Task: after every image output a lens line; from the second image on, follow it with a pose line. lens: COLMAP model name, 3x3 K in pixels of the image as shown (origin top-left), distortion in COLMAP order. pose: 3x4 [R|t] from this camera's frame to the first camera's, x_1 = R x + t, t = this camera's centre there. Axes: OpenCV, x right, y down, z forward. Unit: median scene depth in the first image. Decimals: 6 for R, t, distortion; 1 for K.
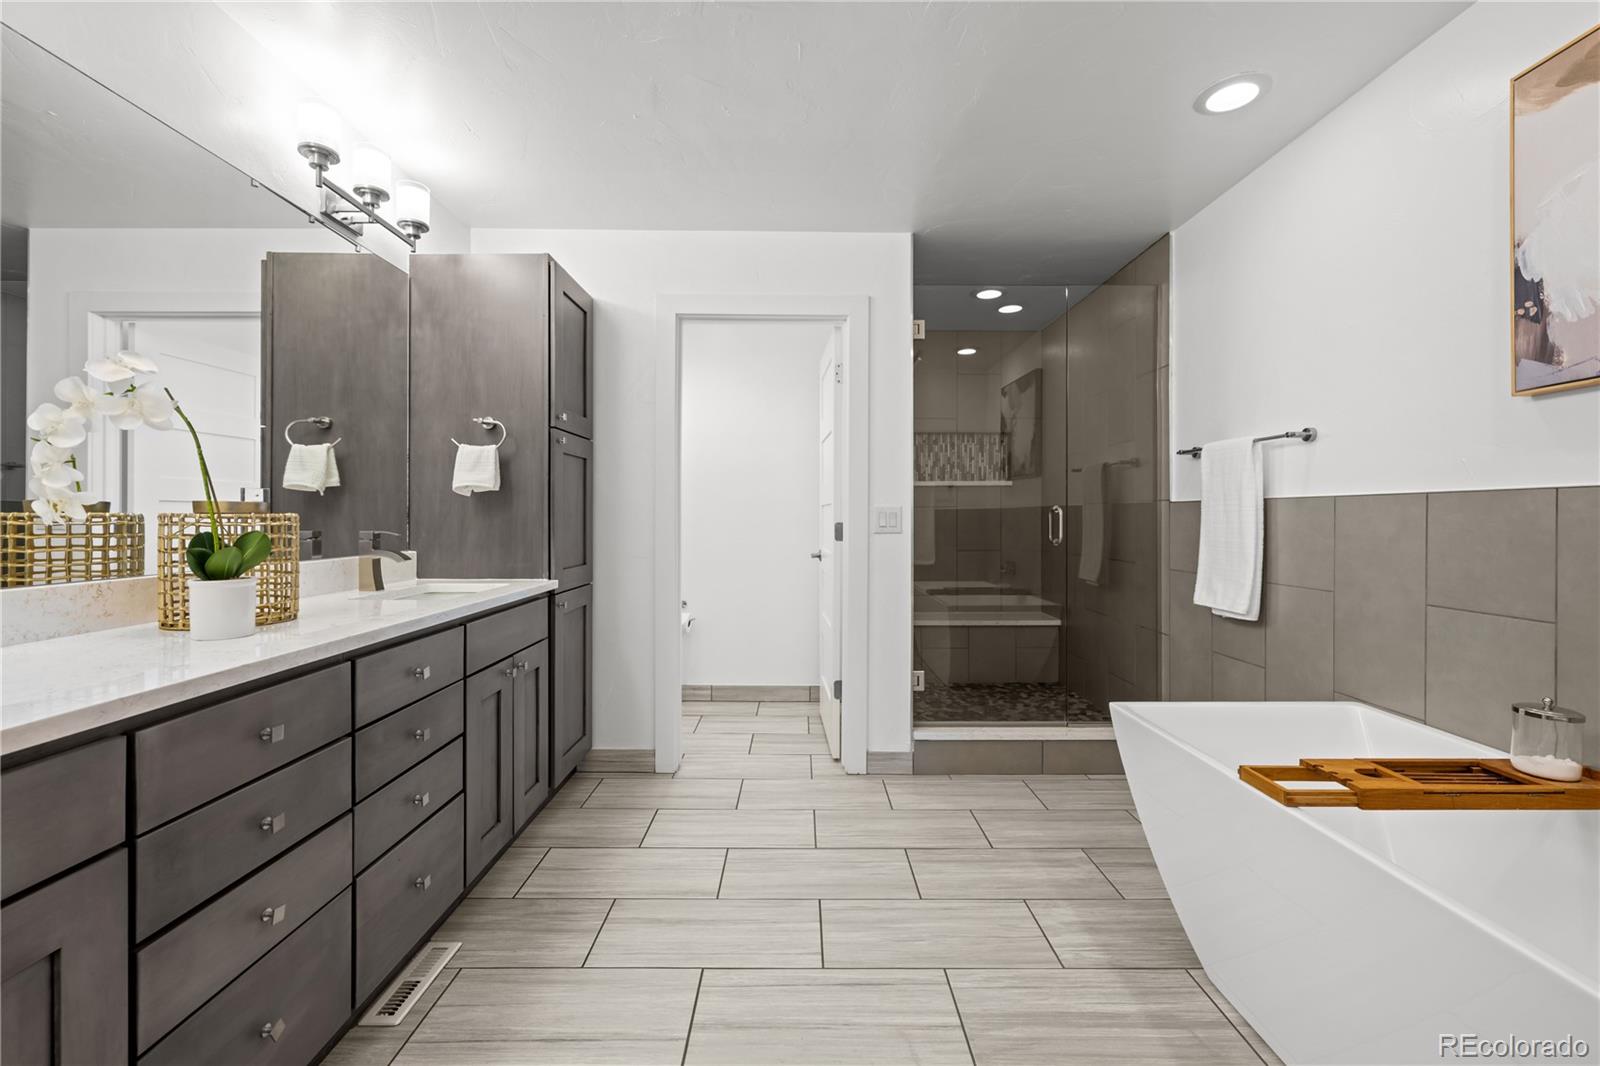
lens RADIAL K [[672.6, 0, 810.6], [0, 672.6, 523.1], [0, 0, 1]] dist [0.002258, 0.000434]
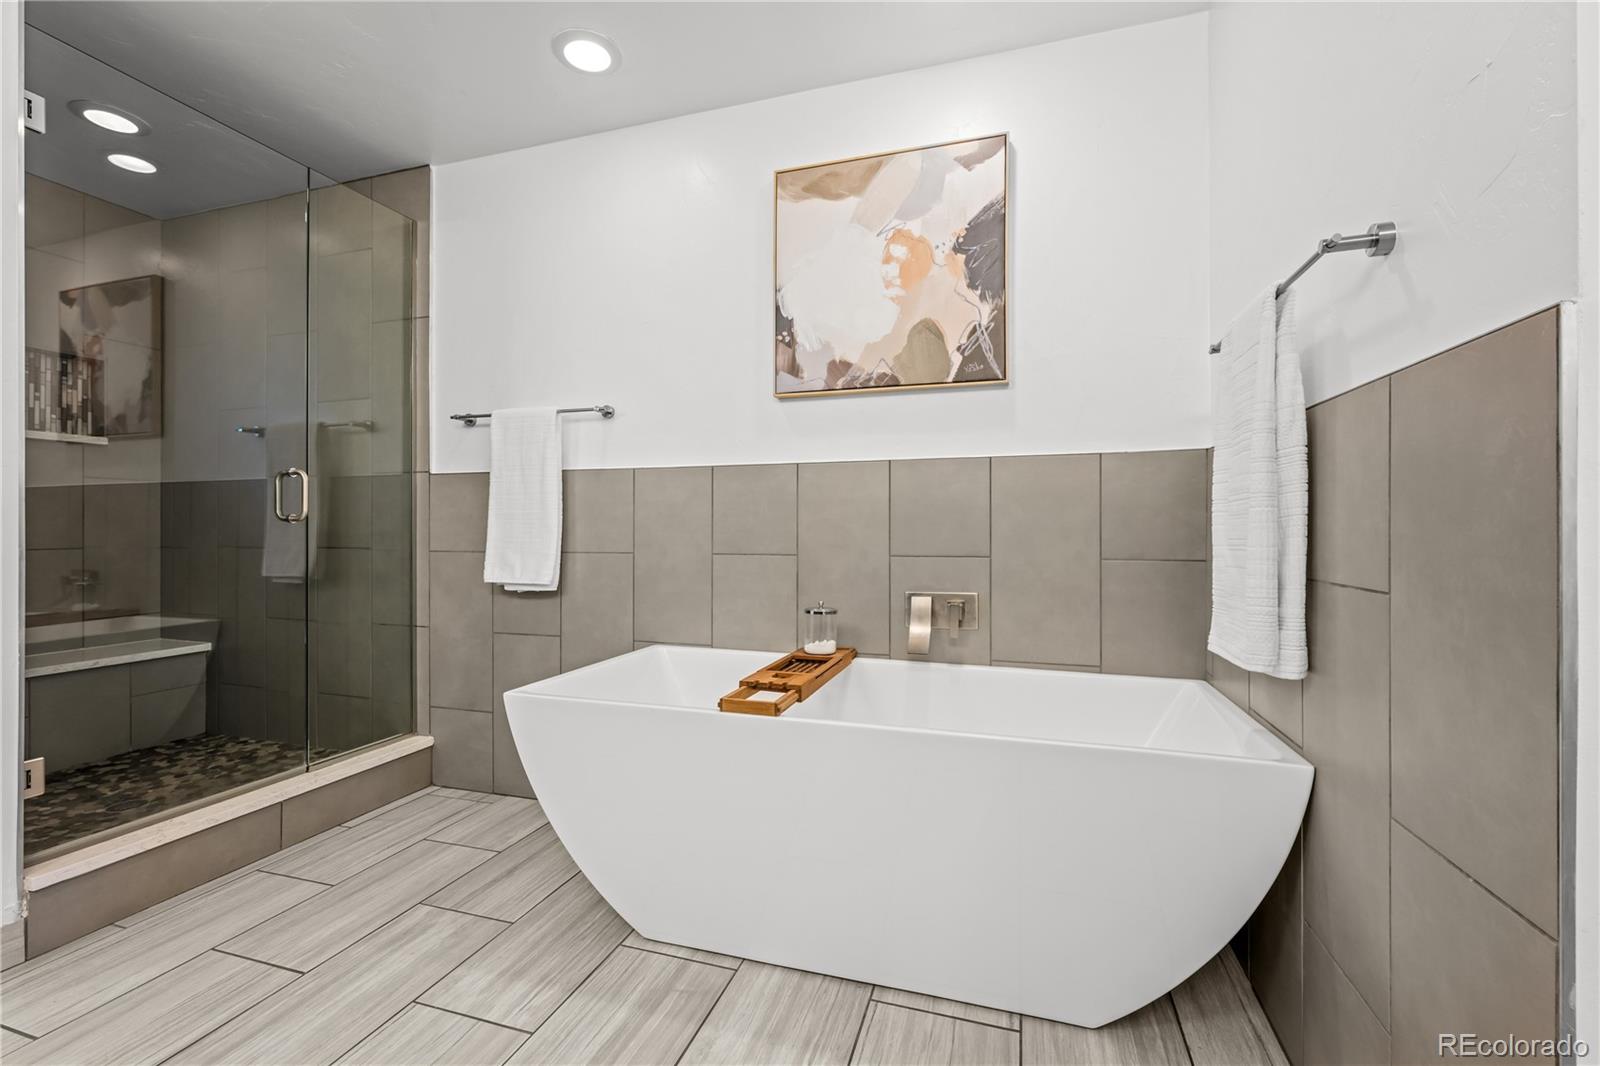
lens RADIAL K [[683.4, 0, 800.0], [0, 683.4, 533.0], [0, 0, 1]] dist [0.000571, 0.000123]
pose [[0.317895, -0.006363, 0.948105, -0.194542], [0.012563, 0.999918, 0.002498, 0.061091], [-0.948043, 0.011117, 0.317949, 0.324164]]
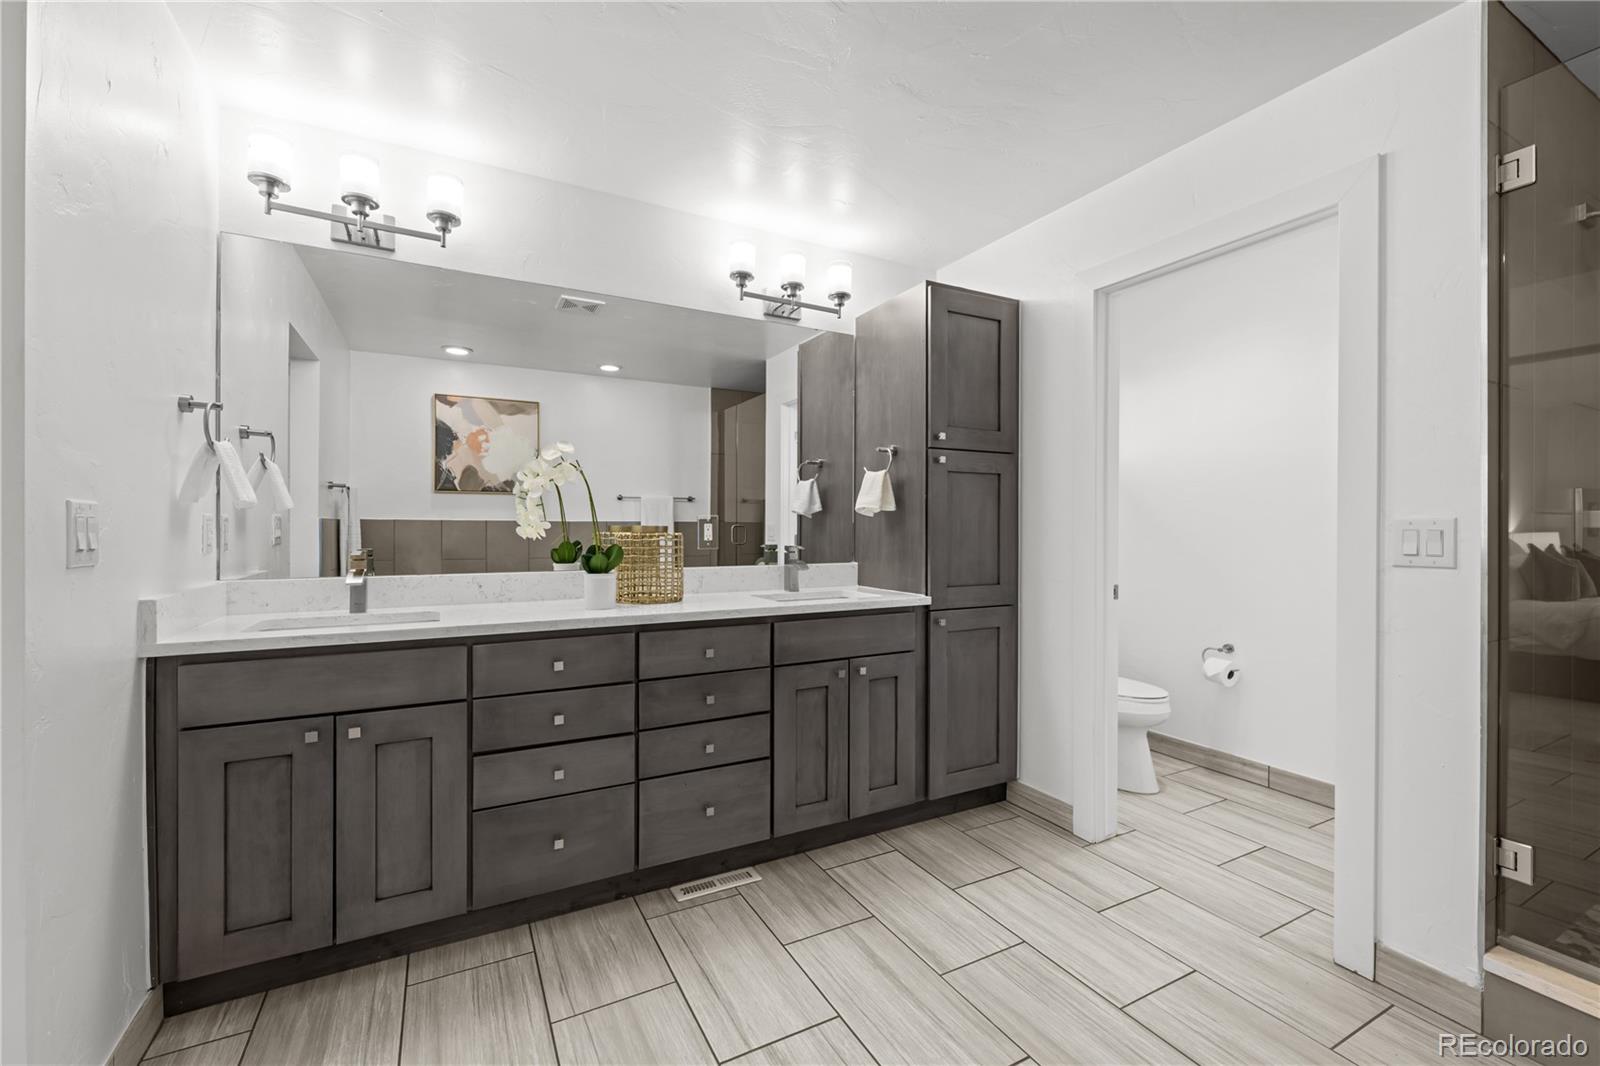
lens RADIAL K [[683.4, 0, 800.0], [0, 683.4, 533.0], [0, 0, 1]] dist [0.000571, 0.000123]
pose [[0.458533, 0.004693, -0.888665, 0.468882], [-0.008225, 0.999966, 0.001037, -0.011907], [0.888639, 0.006834, 0.458556, 0.357293]]
